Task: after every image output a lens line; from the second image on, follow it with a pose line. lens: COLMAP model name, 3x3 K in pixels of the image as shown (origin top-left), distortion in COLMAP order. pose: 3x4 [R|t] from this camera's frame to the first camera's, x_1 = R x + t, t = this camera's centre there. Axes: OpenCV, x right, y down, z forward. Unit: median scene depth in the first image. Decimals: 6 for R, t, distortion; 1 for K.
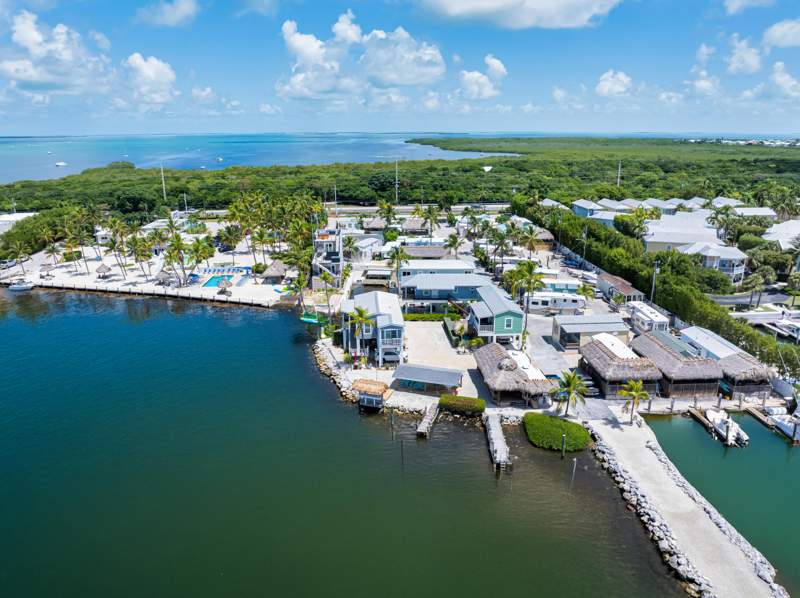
lens RADIAL K [[568.2, 0, 400.0], [0, 568.2, 299.0], [0, 0, 1]] dist [-0.022842, 0.000867]
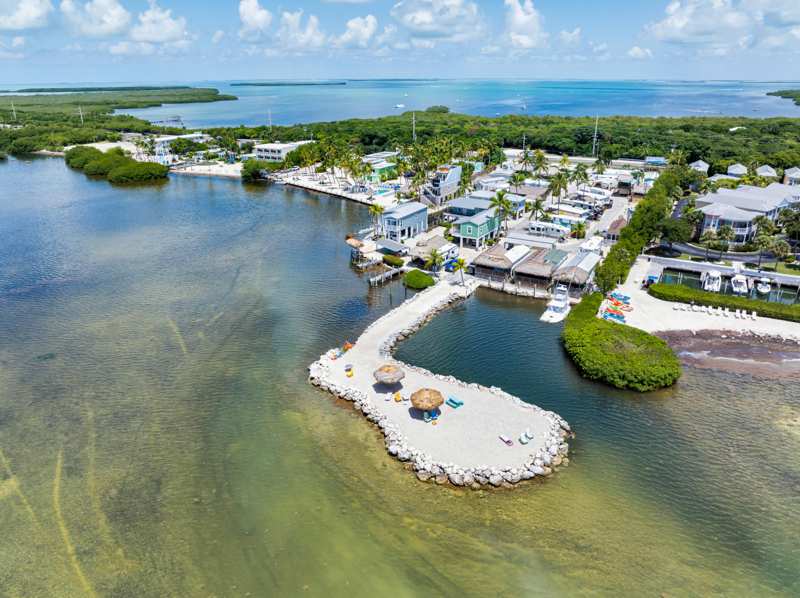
lens RADIAL K [[568.2, 0, 400.0], [0, 568.2, 299.0], [0, 0, 1]] dist [-0.022842, 0.000867]
pose [[0.828555, 0.207438, -0.520064, 0.427609], [-0.161175, 0.977886, 0.133269, 0.025218], [0.536208, -0.026599, 0.843667, -0.190761]]
